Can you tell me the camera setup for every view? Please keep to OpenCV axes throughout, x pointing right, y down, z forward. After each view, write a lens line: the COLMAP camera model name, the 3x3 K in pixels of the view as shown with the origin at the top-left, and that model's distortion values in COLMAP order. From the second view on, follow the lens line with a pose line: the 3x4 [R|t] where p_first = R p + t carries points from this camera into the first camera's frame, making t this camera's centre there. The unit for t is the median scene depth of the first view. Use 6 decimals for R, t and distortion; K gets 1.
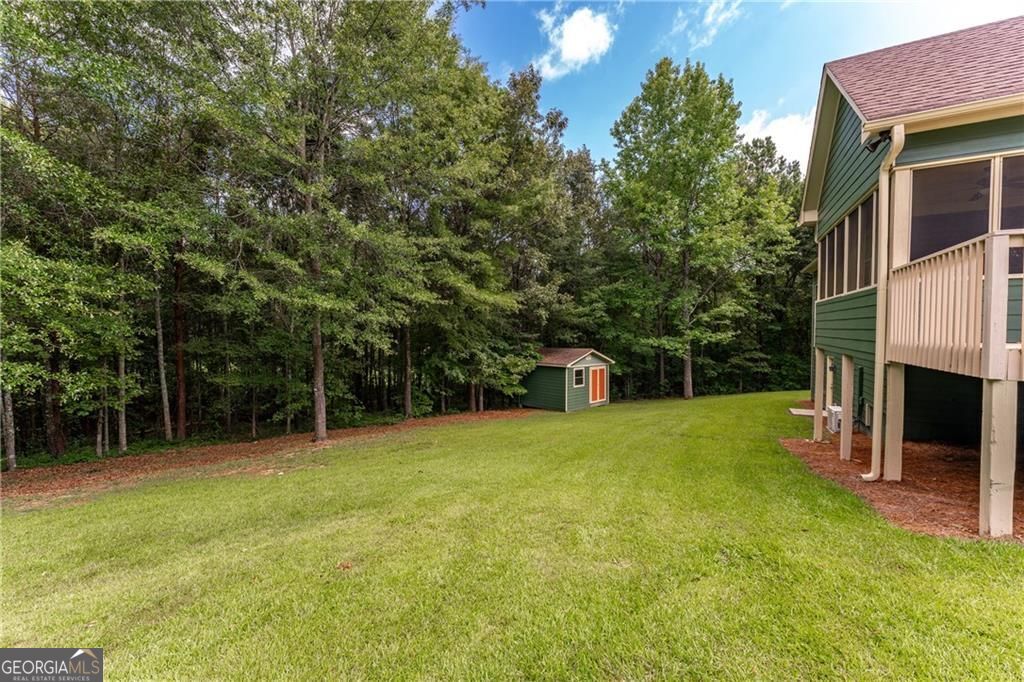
lens RADIAL K [[408.2, 0, 510.0], [0, 408.2, 341.6], [0, 0, 1]] dist [-0.003612, 0.000089]
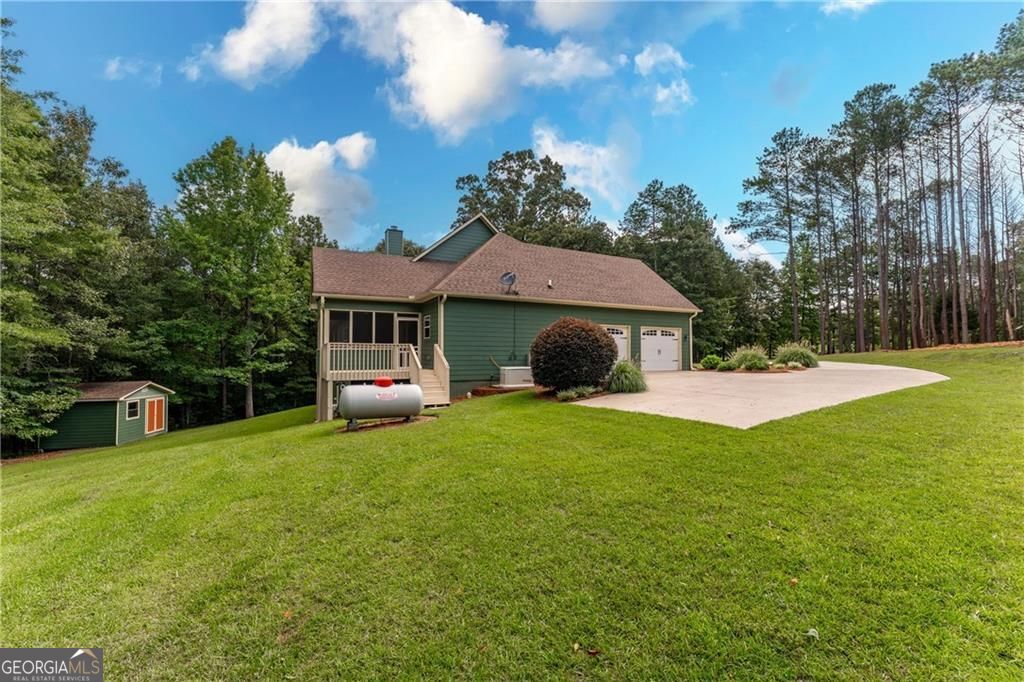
lens RADIAL K [[408.2, 0, 512.2], [0, 408.2, 340.0], [0, 0, 1]] dist [-0.003612, 0.000089]
pose [[0.561694, 0.027701, 0.826881, -0.136728], [0.028728, 0.998184, -0.052955, -0.005158], [-0.826846, 0.053499, 0.559878, -0.347403]]
